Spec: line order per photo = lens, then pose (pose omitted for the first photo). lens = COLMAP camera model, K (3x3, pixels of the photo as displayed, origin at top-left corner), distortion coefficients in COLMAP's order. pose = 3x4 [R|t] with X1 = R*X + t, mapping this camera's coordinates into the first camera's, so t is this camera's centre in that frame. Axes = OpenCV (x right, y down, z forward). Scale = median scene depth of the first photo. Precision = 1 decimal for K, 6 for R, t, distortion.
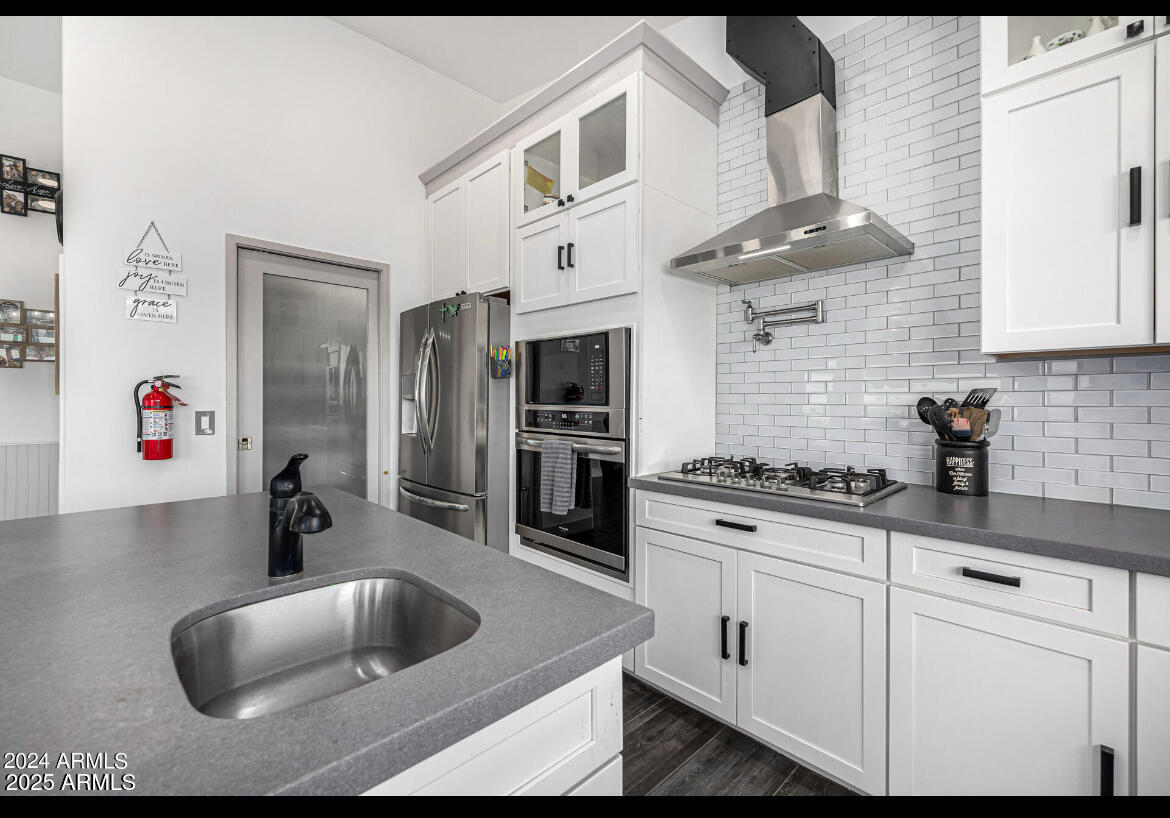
lens RADIAL K [[488.4, 0, 570.0], [0, 488.4, 397.0], [0, 0, 1]] dist [0.000608, 0.000188]
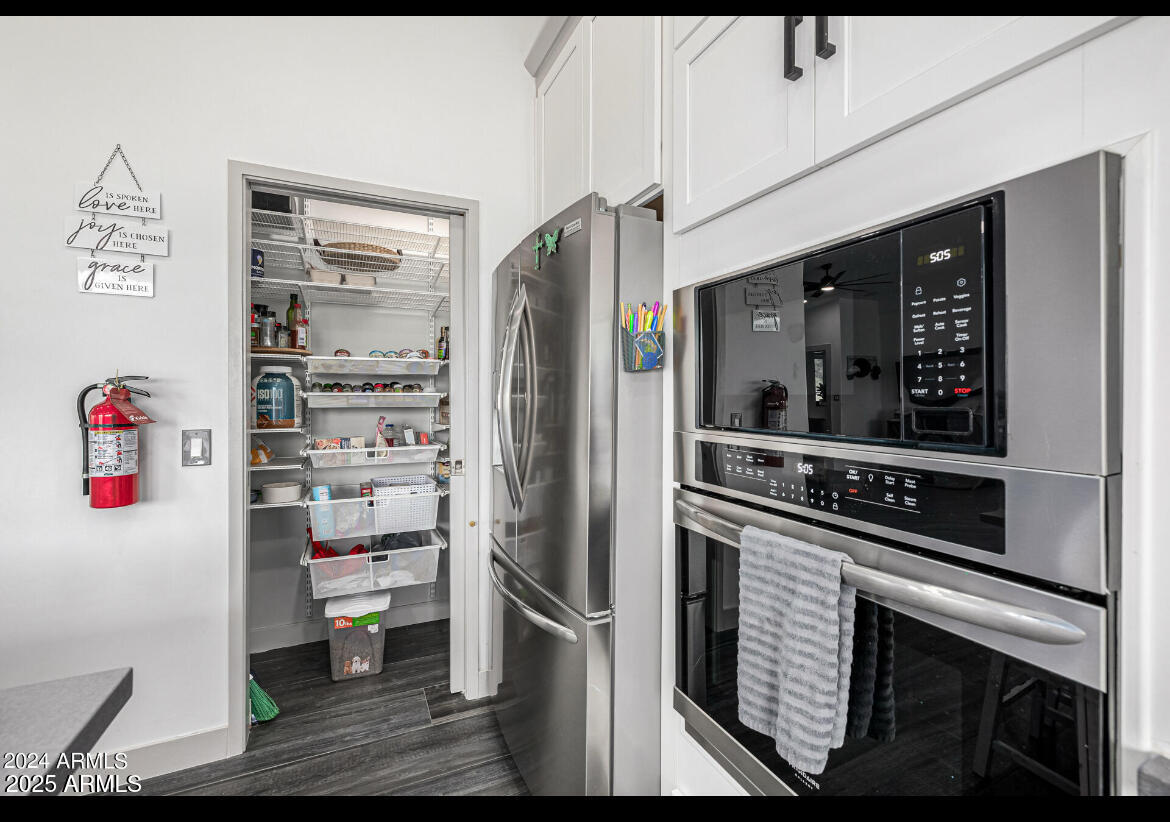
lens RADIAL K [[488.4, 0, 570.0], [0, 488.4, 399.0], [0, 0, 1]] dist [0.000608, 0.000188]
pose [[0.943219, -0.001721, -0.332168, -0.052885], [0.003201, 0.999987, 0.003909, -0.014297], [0.332157, -0.004750, 0.943212, 0.555841]]
